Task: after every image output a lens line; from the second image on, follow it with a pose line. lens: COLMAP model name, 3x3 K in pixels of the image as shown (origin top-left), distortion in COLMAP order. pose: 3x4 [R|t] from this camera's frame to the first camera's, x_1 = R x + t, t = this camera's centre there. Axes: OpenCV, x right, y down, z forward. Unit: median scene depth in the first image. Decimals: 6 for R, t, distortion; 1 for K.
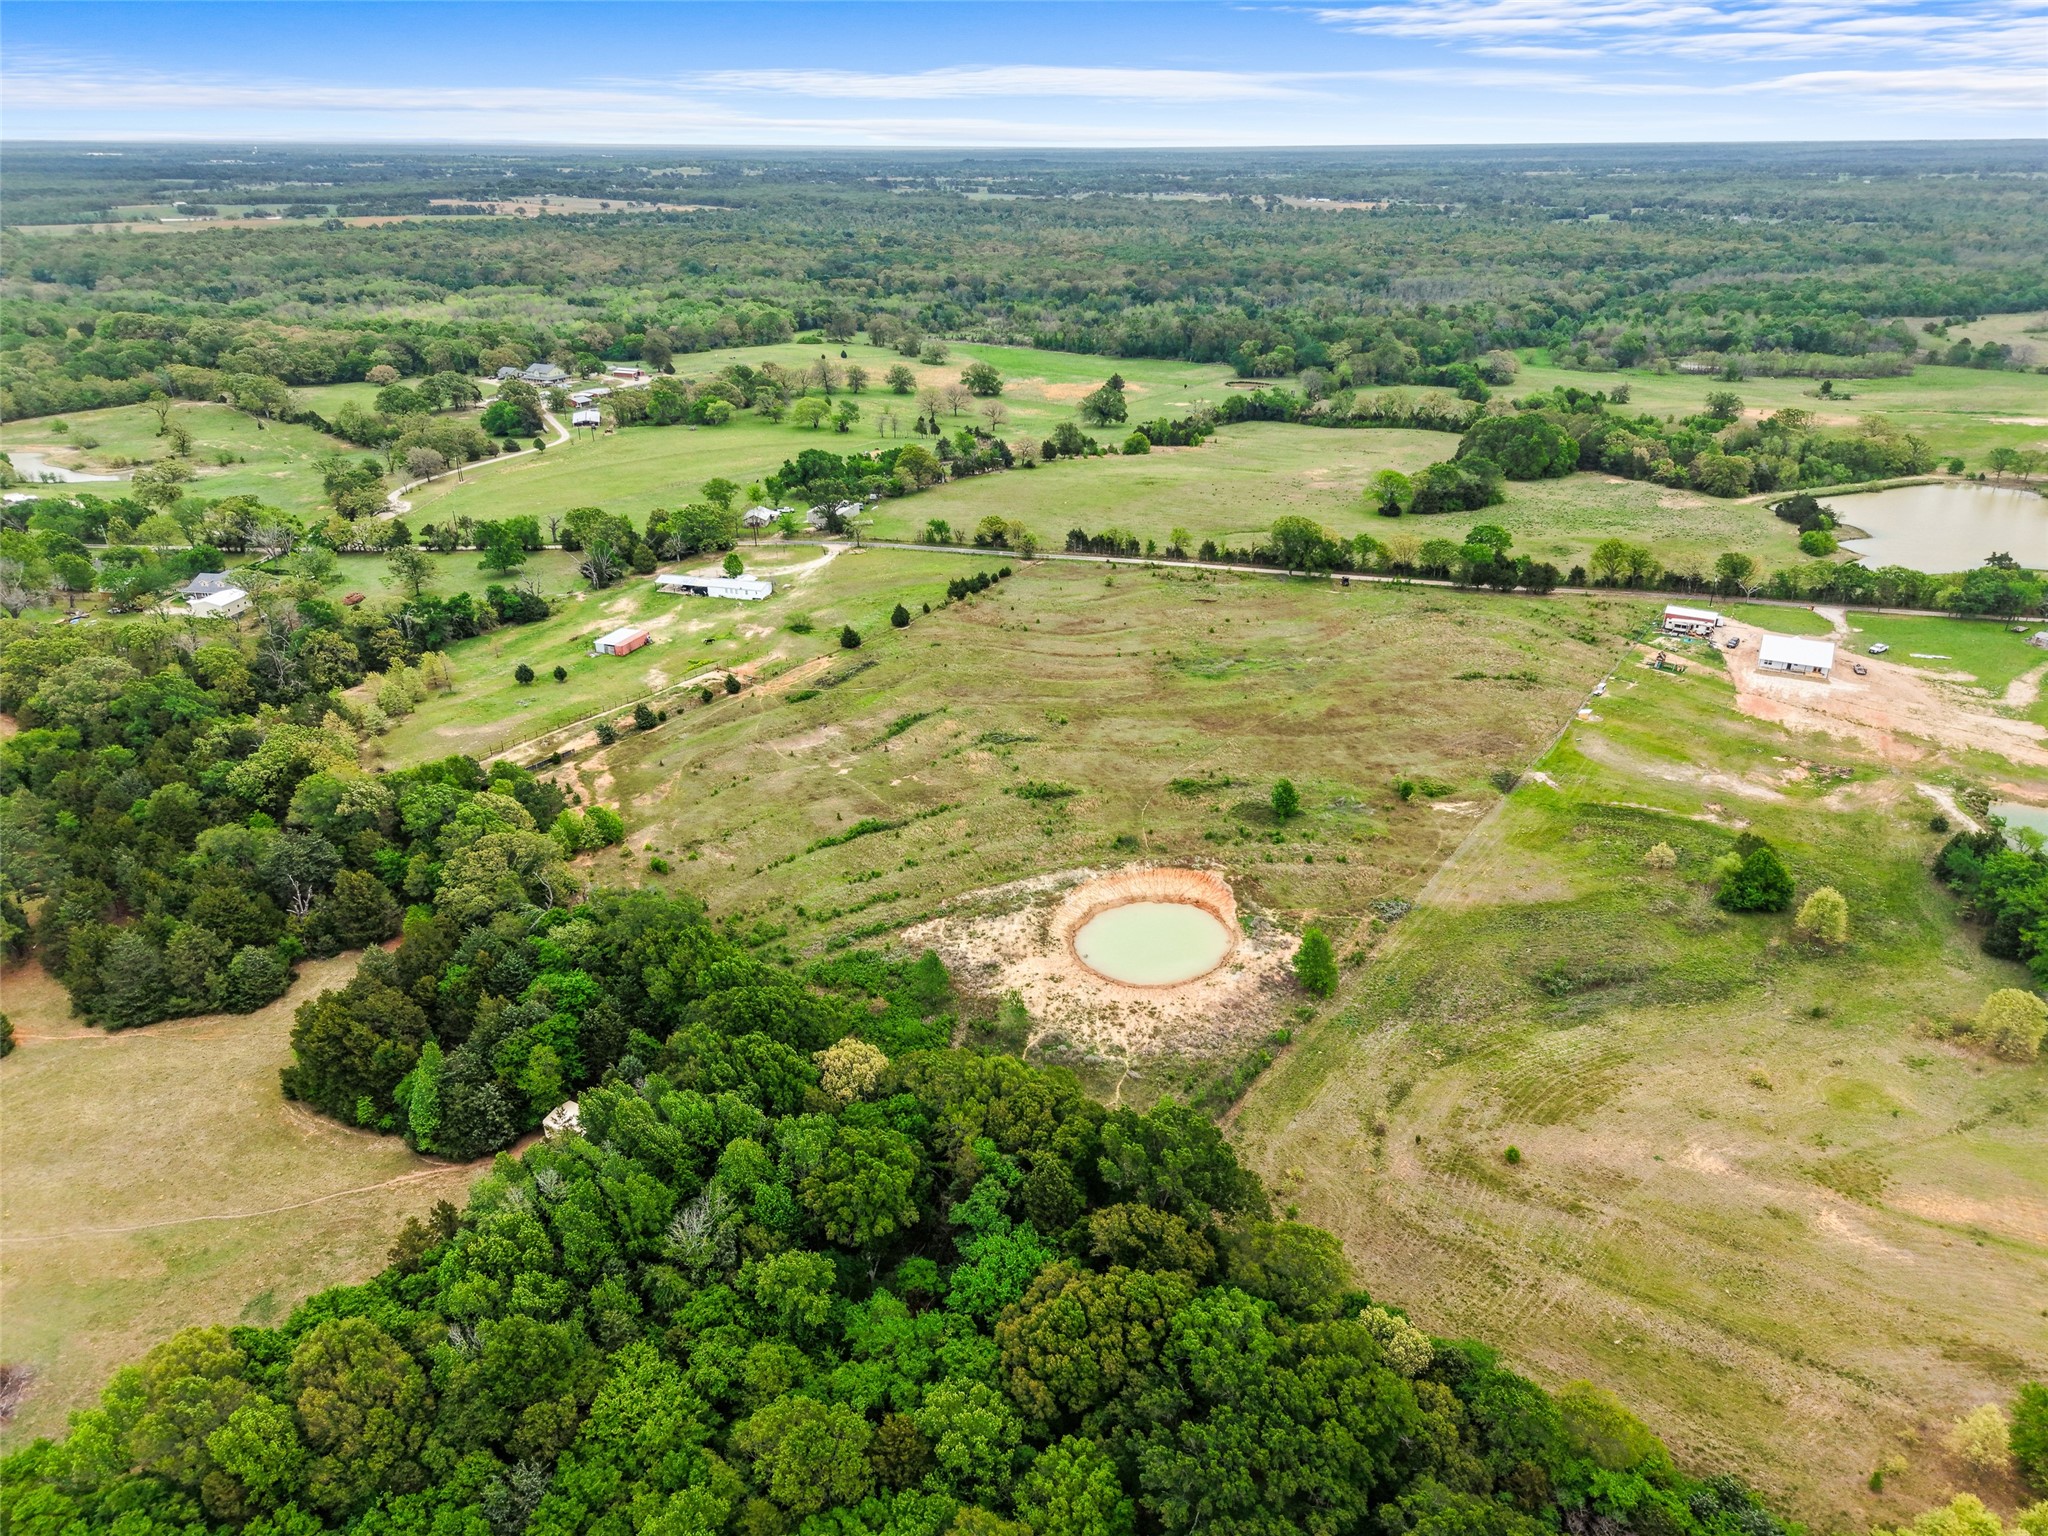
lens RADIAL K [[1353.9, 0, 1014.1], [0, 1353.9, 758.9], [0, 0, 1]] dist [0.052329, -0.024709]
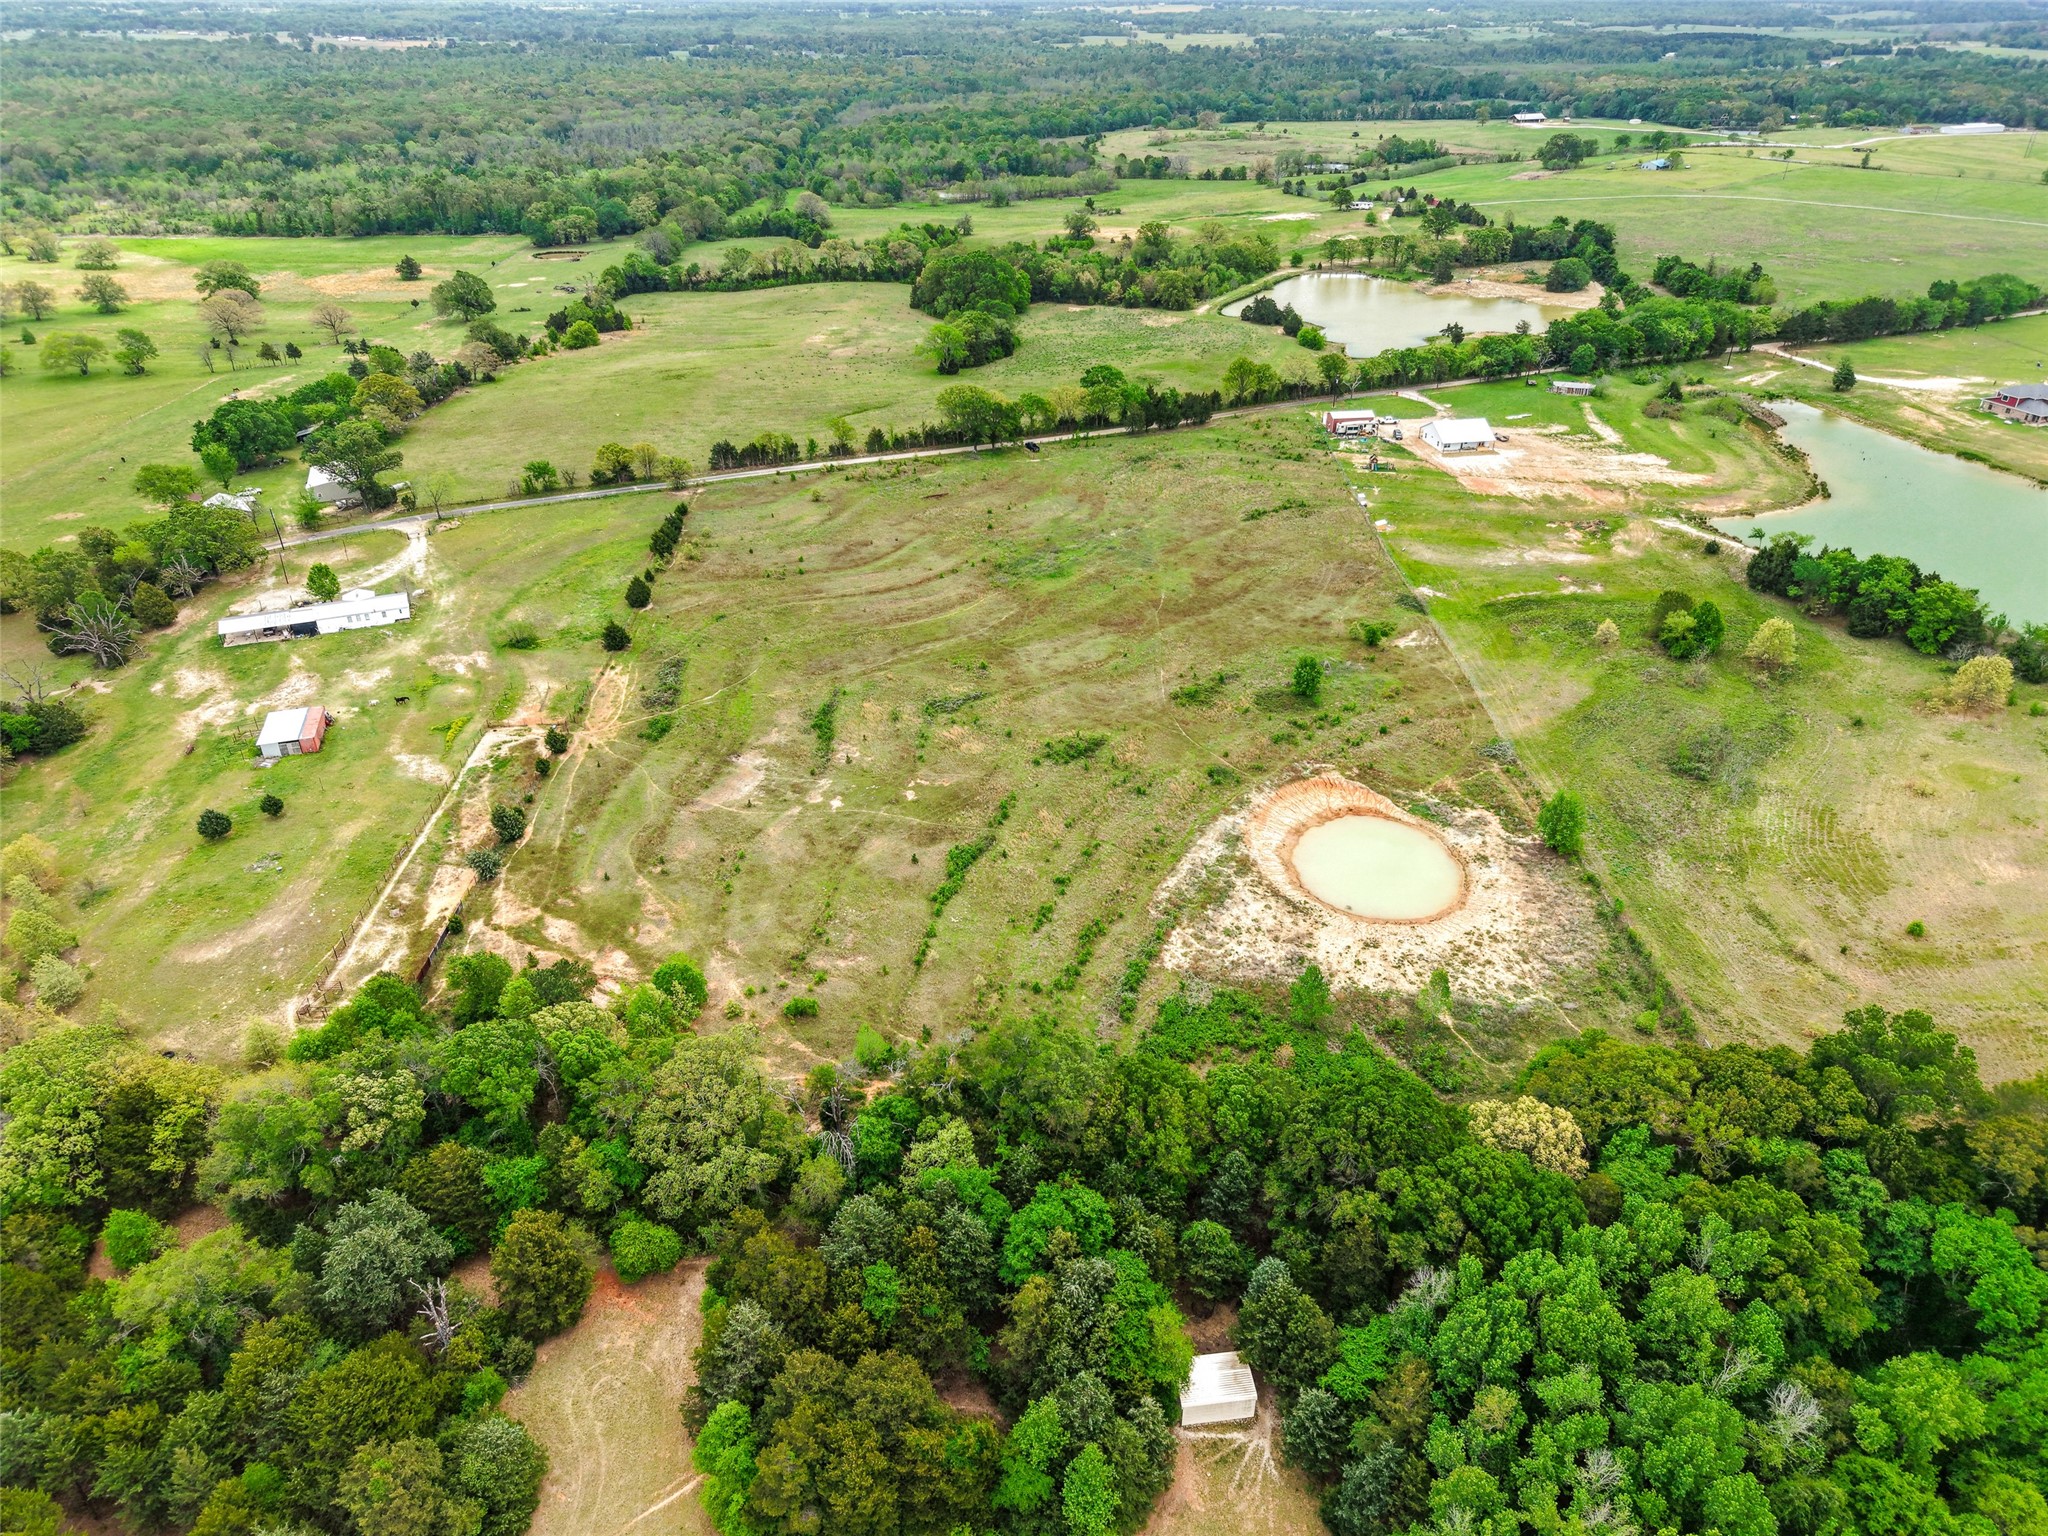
lens RADIAL K [[1353.9, 0, 1015.6], [0, 1353.9, 772.3], [0, 0, 1]] dist [0.052329, -0.024709]
pose [[0.795038, -0.306314, 0.523532, -0.347072], [0.252175, 0.951909, 0.174001, -0.090152], [-0.551654, -0.006316, 0.834049, 0.252769]]
